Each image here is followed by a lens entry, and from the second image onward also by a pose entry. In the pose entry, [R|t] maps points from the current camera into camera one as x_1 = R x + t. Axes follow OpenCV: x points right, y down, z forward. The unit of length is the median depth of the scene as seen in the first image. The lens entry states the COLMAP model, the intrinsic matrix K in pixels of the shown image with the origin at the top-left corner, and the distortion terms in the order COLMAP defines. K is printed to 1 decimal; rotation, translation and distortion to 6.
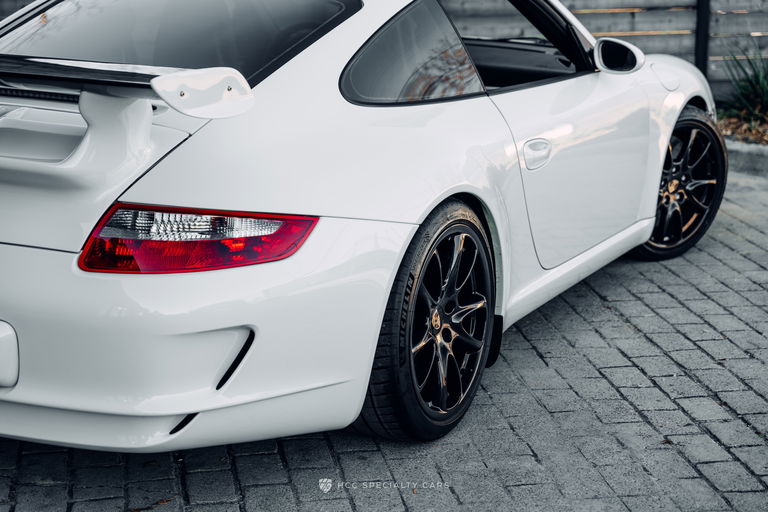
lens RADIAL K [[1490.4, 0, 383.6], [0, 1490.4, 255.5], [0, 0, 1]] dist [0.074531, 0.000000]
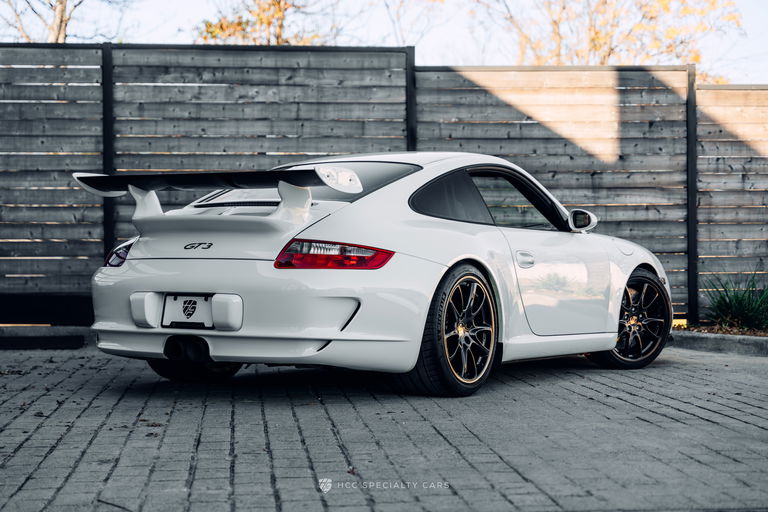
lens RADIAL K [[1490.4, 0, 383.8], [0, 1490.4, 255.2], [0, 0, 1]] dist [0.074531, 0.000000]
pose [[0.996966, -0.004448, -0.077707, 0.082438], [-0.015120, 0.968280, -0.249409, 0.406705], [0.076352, 0.249828, 0.965275, -0.774165]]
